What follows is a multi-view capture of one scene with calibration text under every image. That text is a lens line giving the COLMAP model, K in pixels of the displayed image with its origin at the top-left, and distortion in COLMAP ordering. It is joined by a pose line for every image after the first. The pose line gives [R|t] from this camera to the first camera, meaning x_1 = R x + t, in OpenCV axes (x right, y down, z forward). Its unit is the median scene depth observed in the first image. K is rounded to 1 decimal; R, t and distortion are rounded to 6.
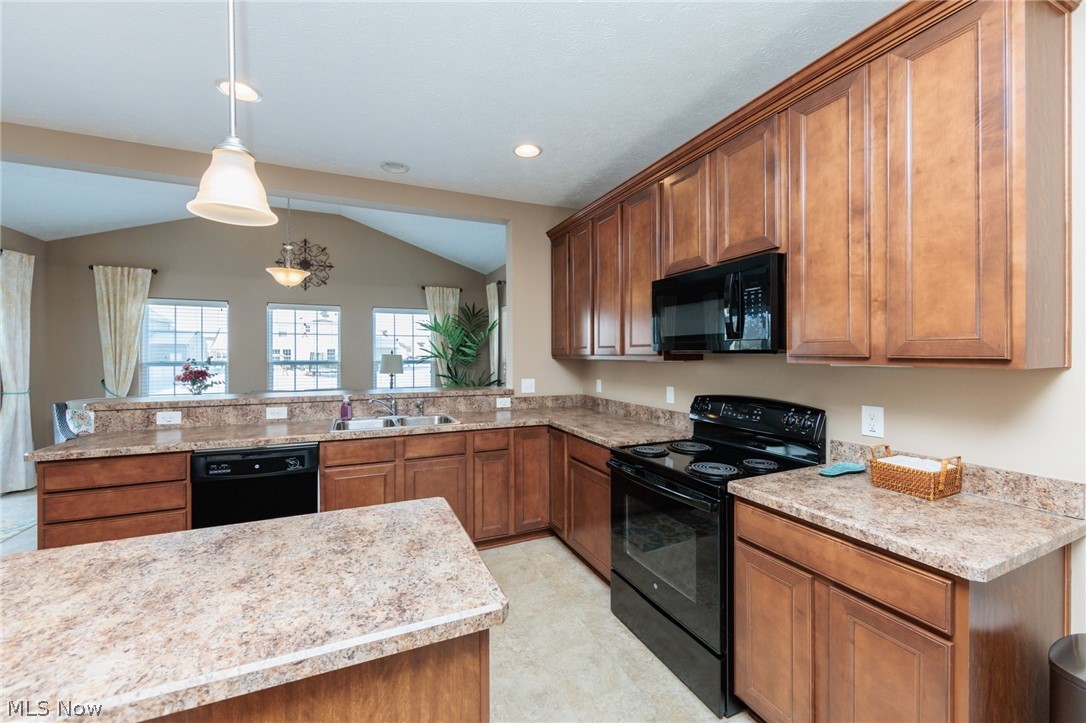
lens RADIAL K [[423.0, 0, 544.4], [0, 423.0, 356.9], [0, 0, 1]] dist [-0.003035, -0.000313]
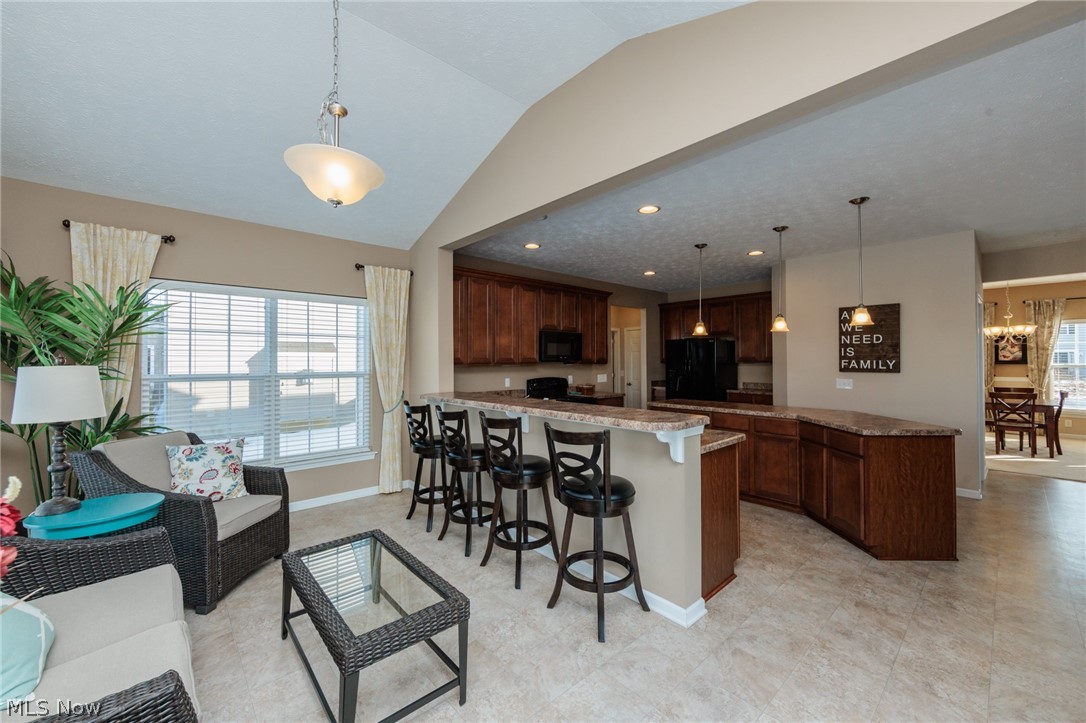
lens RADIAL K [[425.9, 0, 541.0], [0, 425.9, 355.8], [0, 0, 1]] dist [-0.000444, -0.000158]
pose [[-0.306447, 0.012197, 0.951810, -1.611605], [0.011287, 0.999894, -0.009179, -0.015665], [-0.951821, 0.007931, -0.306552, 1.401535]]
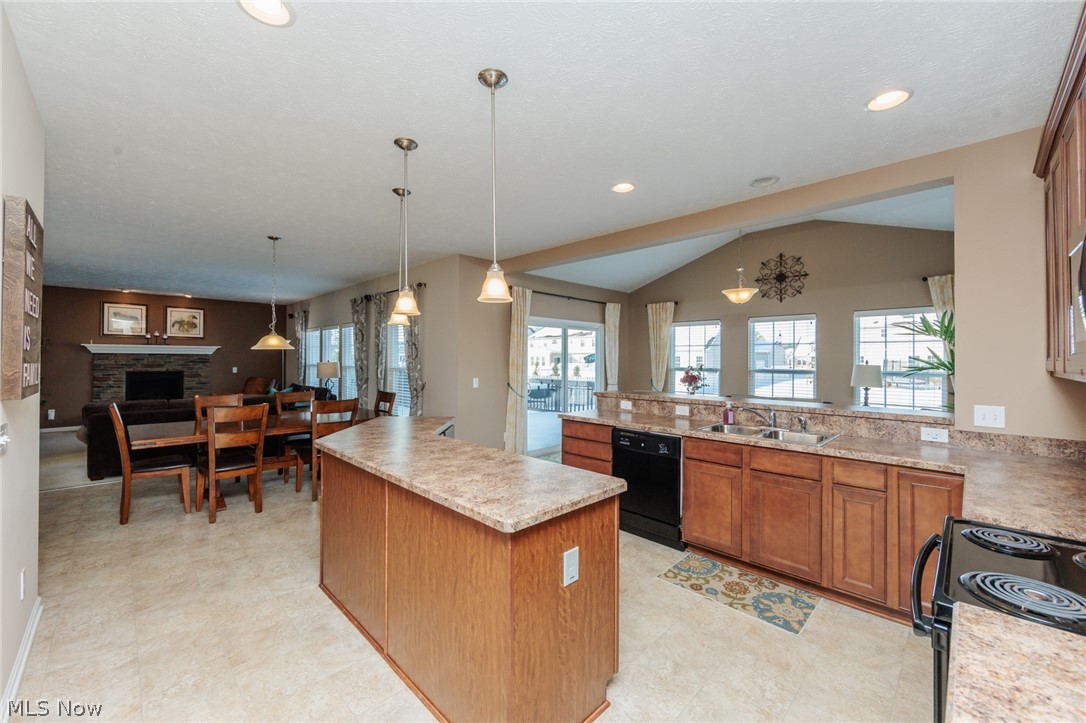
lens RADIAL K [[428.6, 0, 544.5], [0, 428.6, 357.8], [0, 0, 1]] dist [-0.001809, -0.000108]
pose [[0.359779, -0.001182, -0.933037, 0.416718], [-0.012687, 0.999901, -0.006159, -0.012135], [0.932951, 0.014053, 0.359729, 0.145501]]
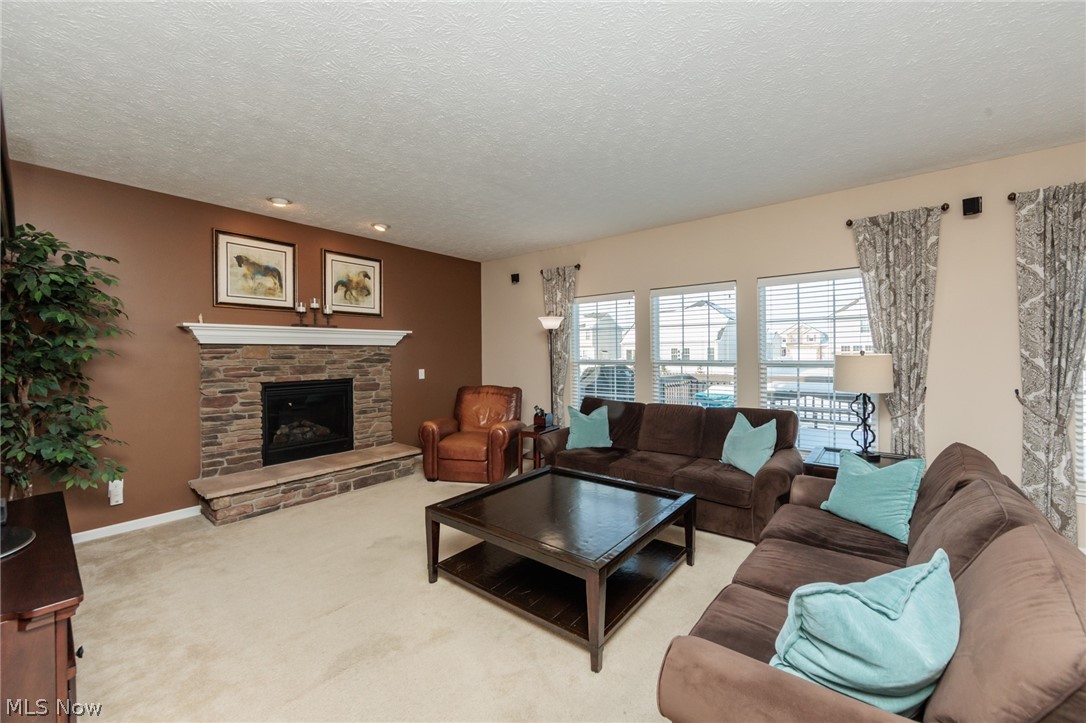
lens RADIAL K [[425.9, 0, 541.0], [0, 425.9, 355.8], [0, 0, 1]] dist [-0.000444, -0.000158]
pose [[0.466582, -0.000770, -0.884478, -1.715457], [0.003418, 0.999994, 0.000932, 0.014775], [0.884472, -0.003458, 0.466581, -1.321319]]
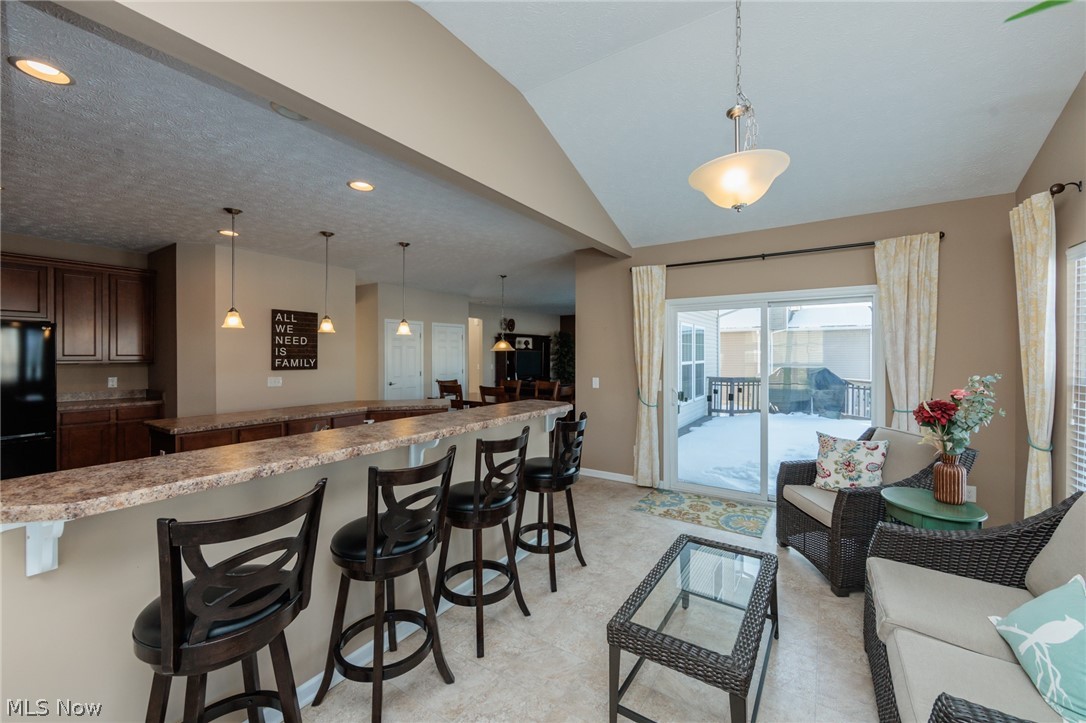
lens RADIAL K [[425.9, 0, 541.0], [0, 425.9, 355.8], [0, 0, 1]] dist [-0.000444, -0.000158]
pose [[-0.842955, 0.002881, -0.537976, -0.319023], [-0.003055, 0.999944, 0.010142, -0.036928], [0.537975, 0.010193, -0.842899, 1.863488]]
